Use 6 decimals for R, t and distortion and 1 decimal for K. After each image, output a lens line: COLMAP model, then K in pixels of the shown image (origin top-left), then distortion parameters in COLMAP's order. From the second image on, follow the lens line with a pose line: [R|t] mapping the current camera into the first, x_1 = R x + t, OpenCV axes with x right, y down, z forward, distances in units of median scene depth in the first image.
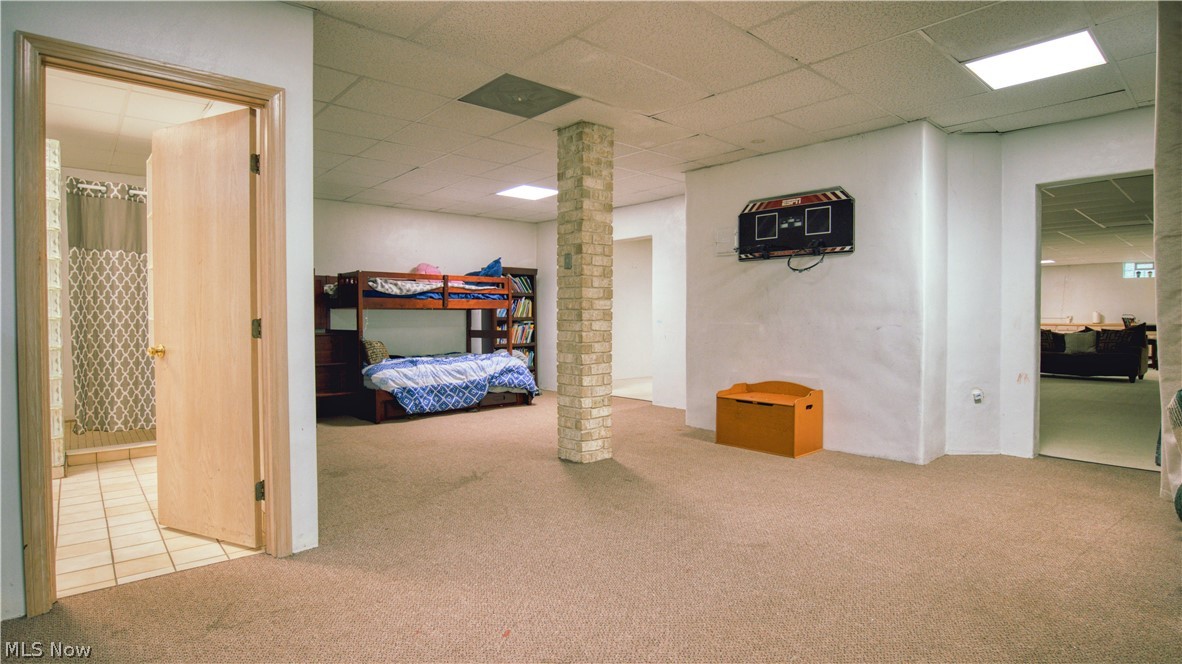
lens RADIAL K [[606.1, 0, 592.2], [0, 606.1, 329.9], [0, 0, 1]] dist [-0.030308, 0.002037]
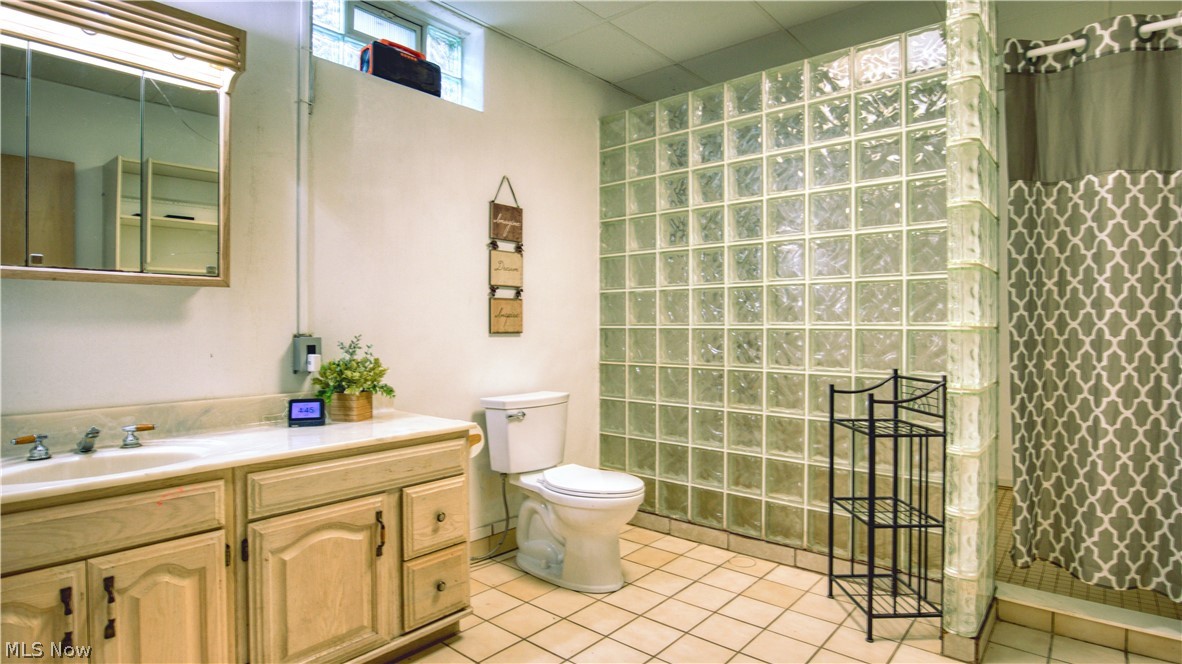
lens RADIAL K [[606.1, 0, 592.2], [0, 606.1, 329.9], [0, 0, 1]] dist [-0.030308, 0.002037]
pose [[0.148425, 0.008773, -0.988885, -0.425782], [-0.020144, 0.999780, 0.005846, -0.012894], [0.988719, 0.019053, 0.148569, 0.562130]]
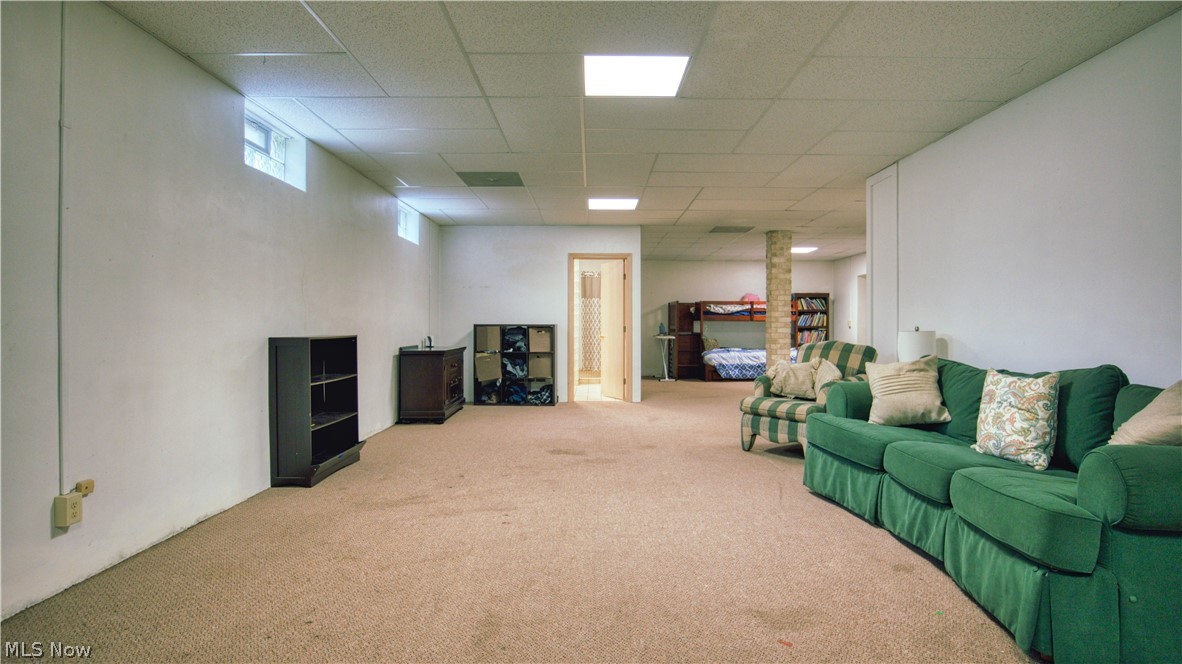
lens RADIAL K [[606.1, 0, 592.2], [0, 606.1, 329.9], [0, 0, 1]] dist [-0.030308, 0.002037]
pose [[0.752639, 0.007600, -0.658390, 0.857091], [-0.016447, 0.999838, -0.007261, 0.016508], [0.658228, 0.016294, 0.752642, -0.917650]]
